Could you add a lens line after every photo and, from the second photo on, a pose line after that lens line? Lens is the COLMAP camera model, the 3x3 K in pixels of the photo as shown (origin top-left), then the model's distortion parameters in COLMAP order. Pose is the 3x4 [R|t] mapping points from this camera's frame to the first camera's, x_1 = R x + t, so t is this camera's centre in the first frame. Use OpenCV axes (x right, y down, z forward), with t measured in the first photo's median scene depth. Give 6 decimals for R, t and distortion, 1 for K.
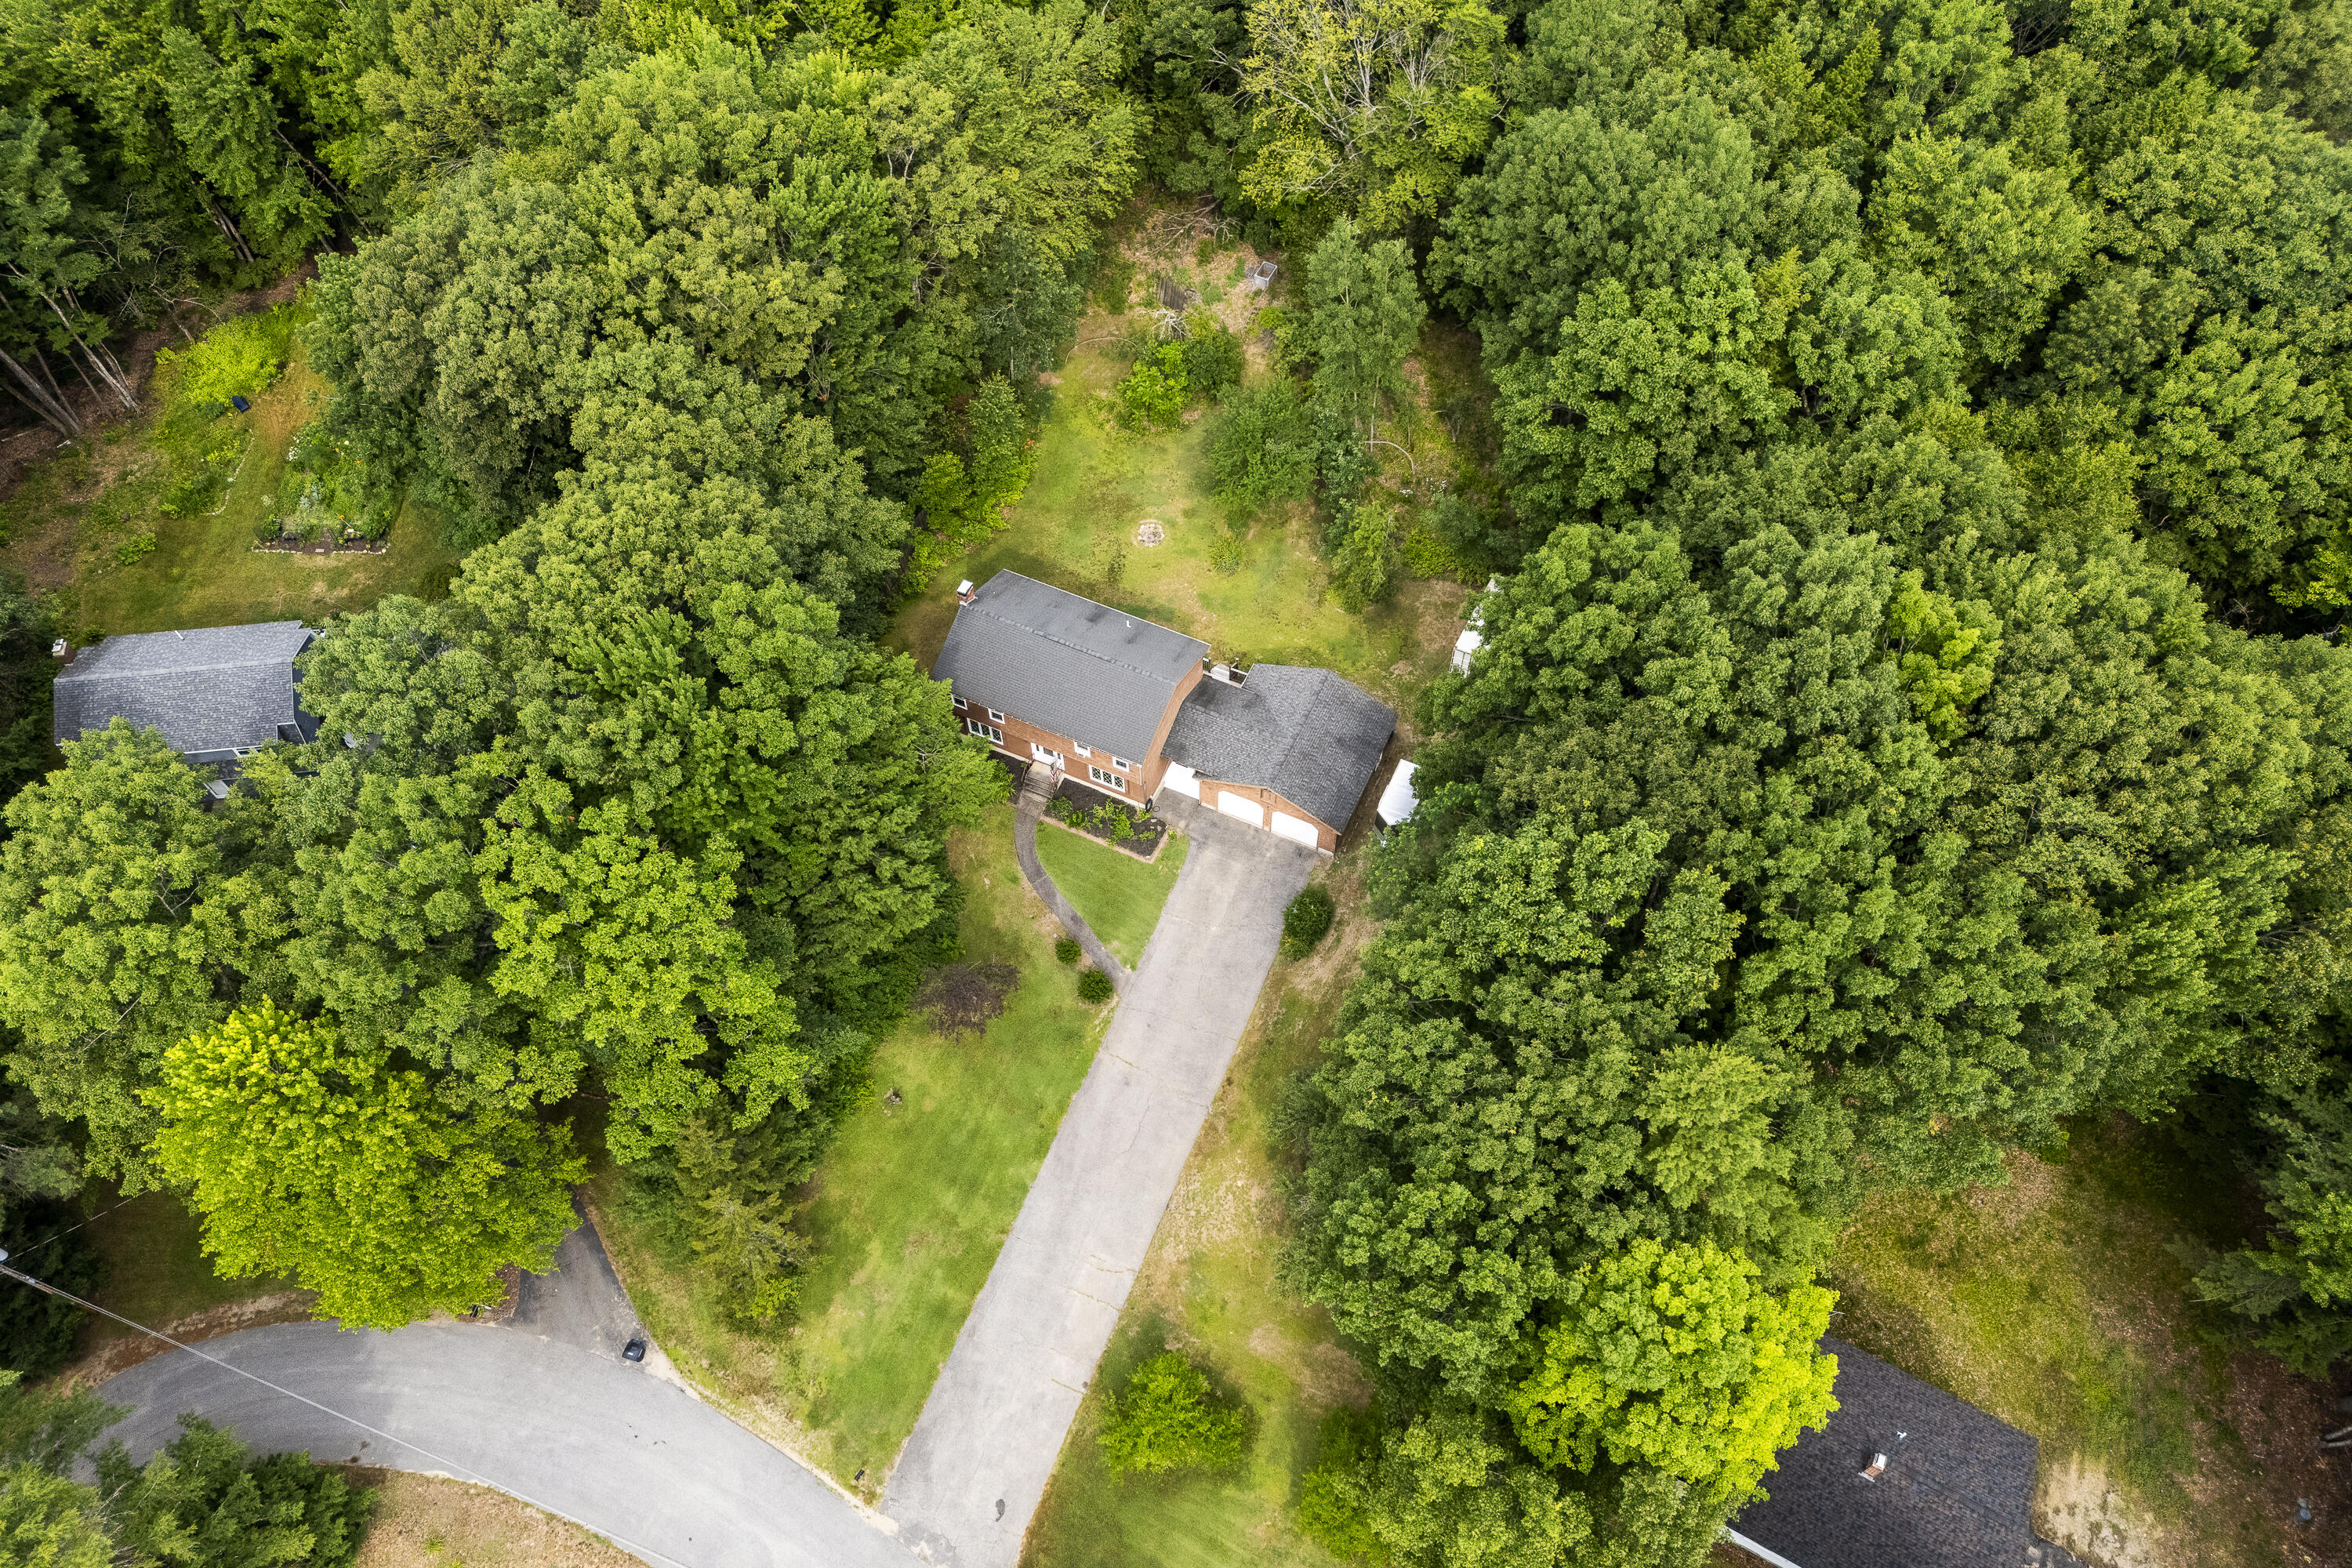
lens RADIAL K [[1745.3, 0, 1176.0], [0, 1745.3, 784.0], [0, 0, 1]] dist [0.088600, -0.002927]
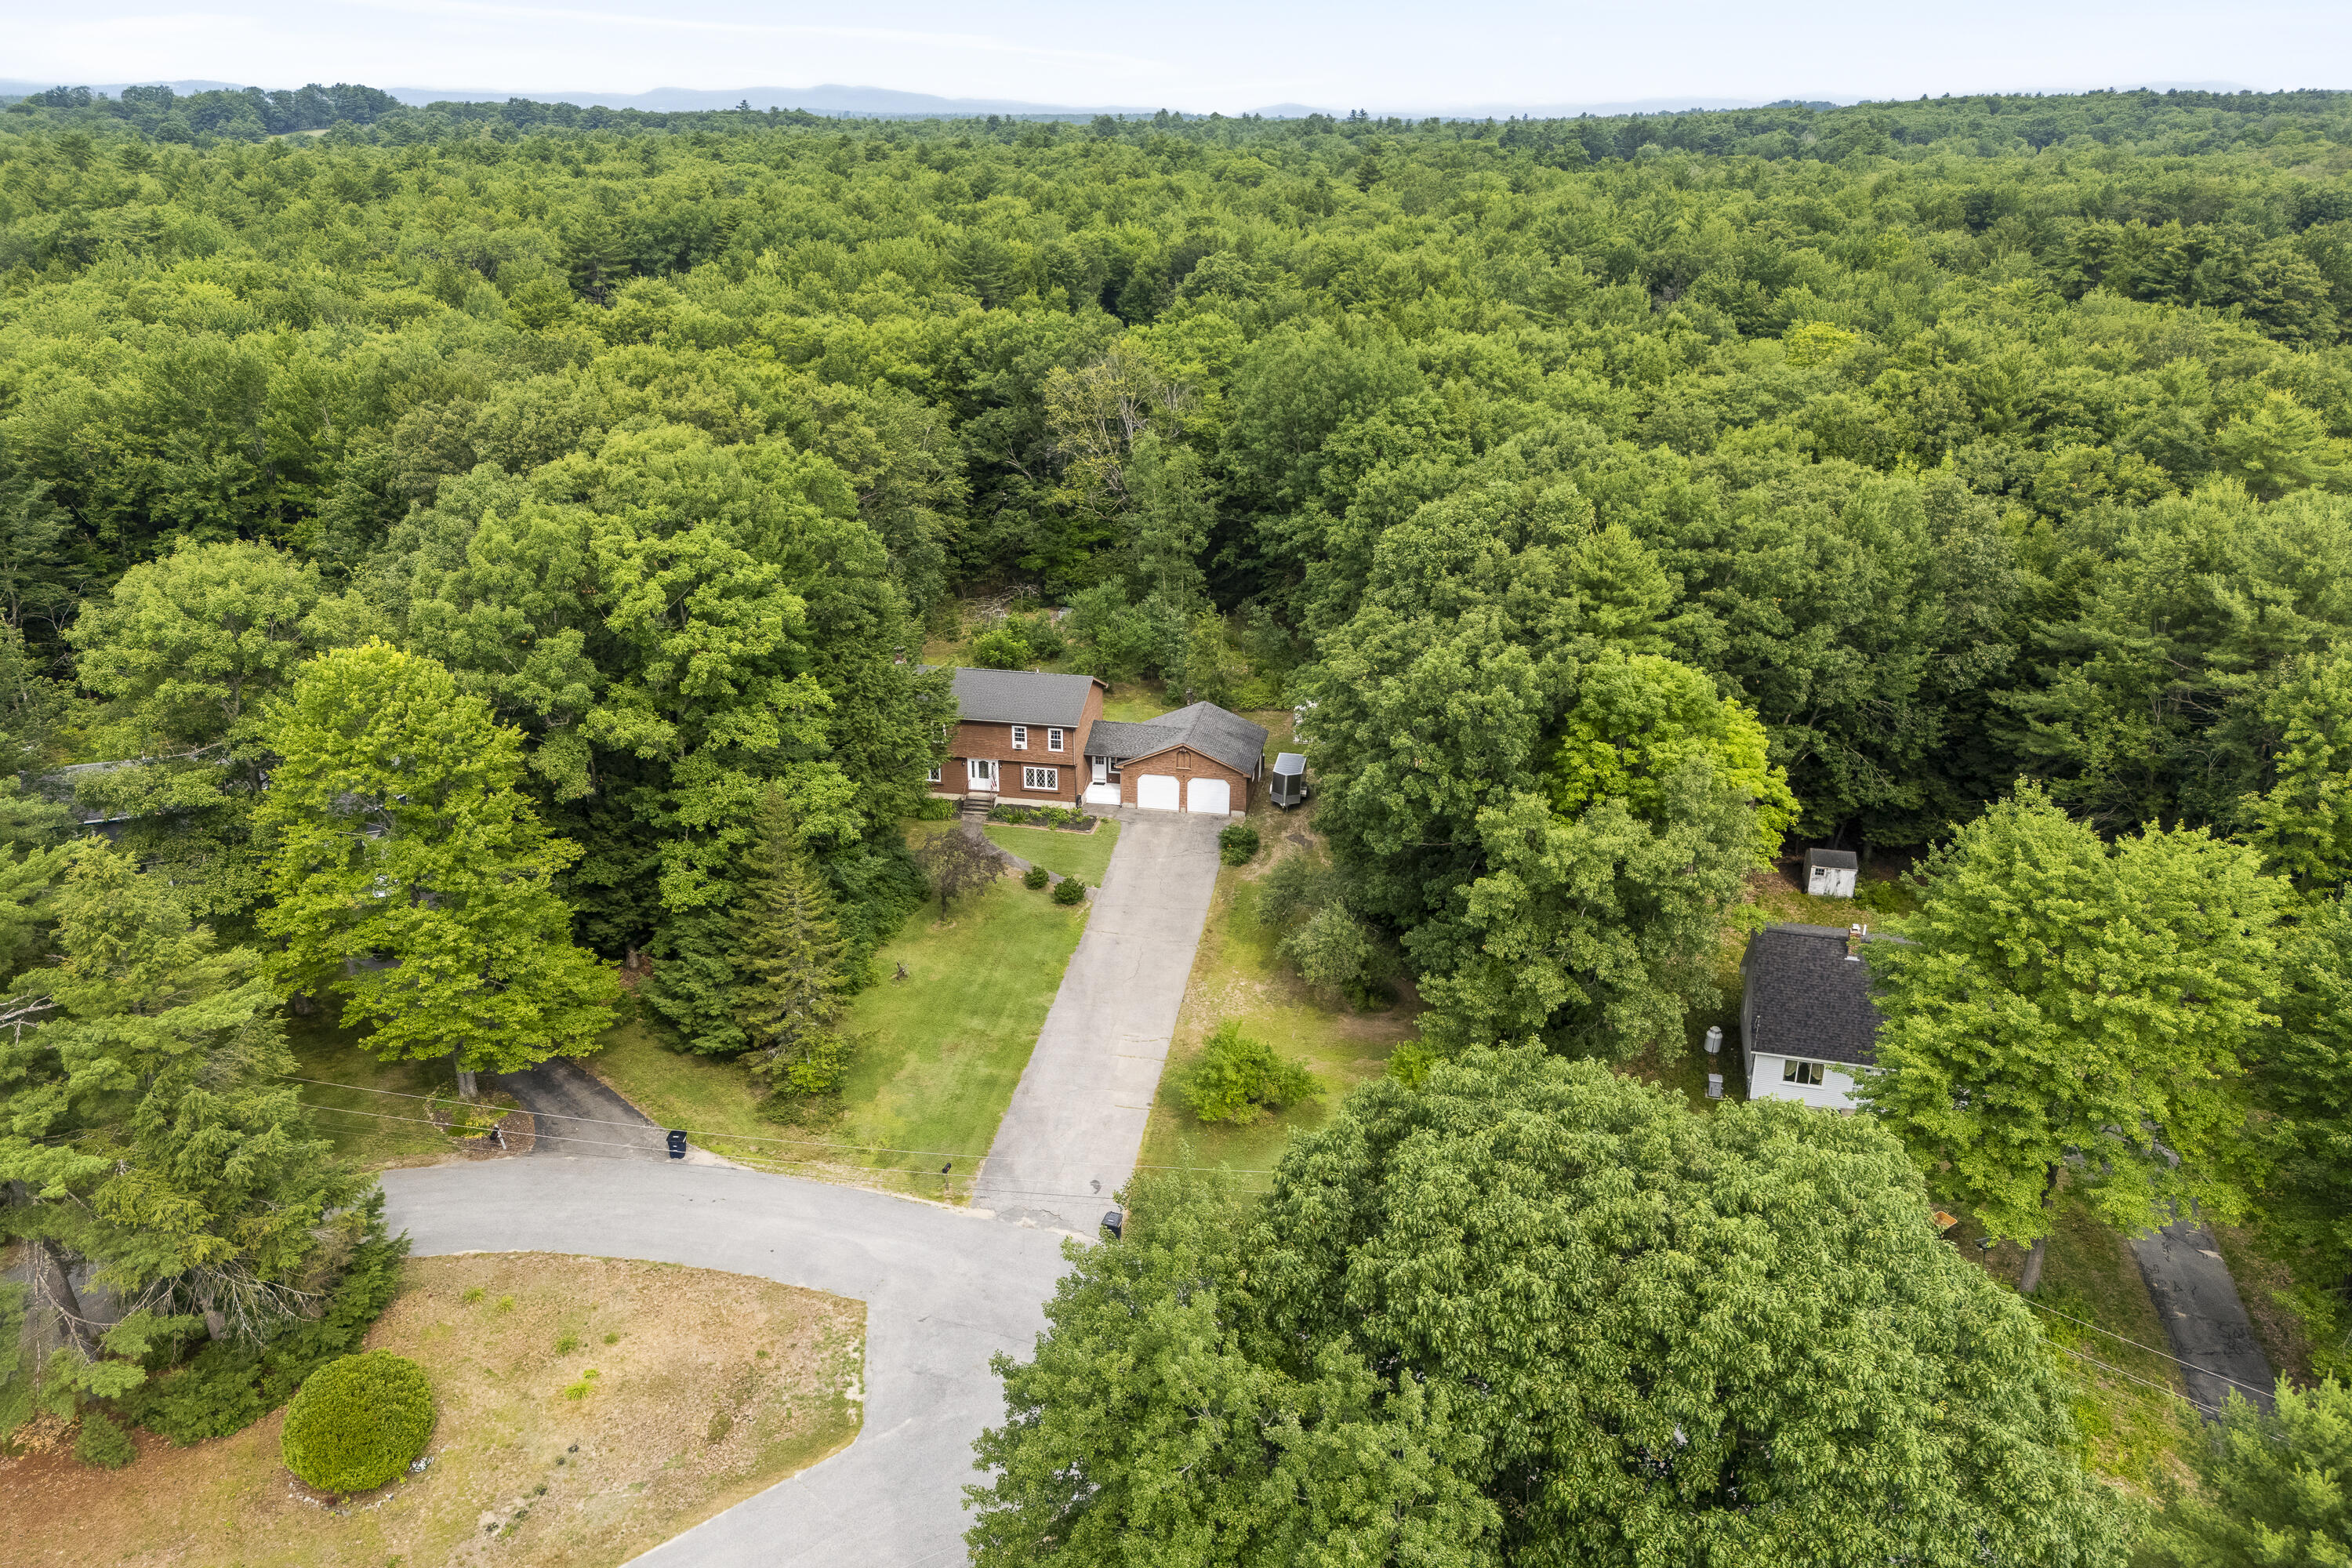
lens RADIAL K [[1764.7, 0, 1220.6], [0, 1764.7, 789.2], [0, 0, 1]] dist [0.113508, -0.090173]
pose [[0.960379, -0.079446, 0.267134, -0.258232], [0.224139, 0.789824, -0.570912, 0.755348], [-0.165632, 0.608167, 0.776337, 0.094374]]
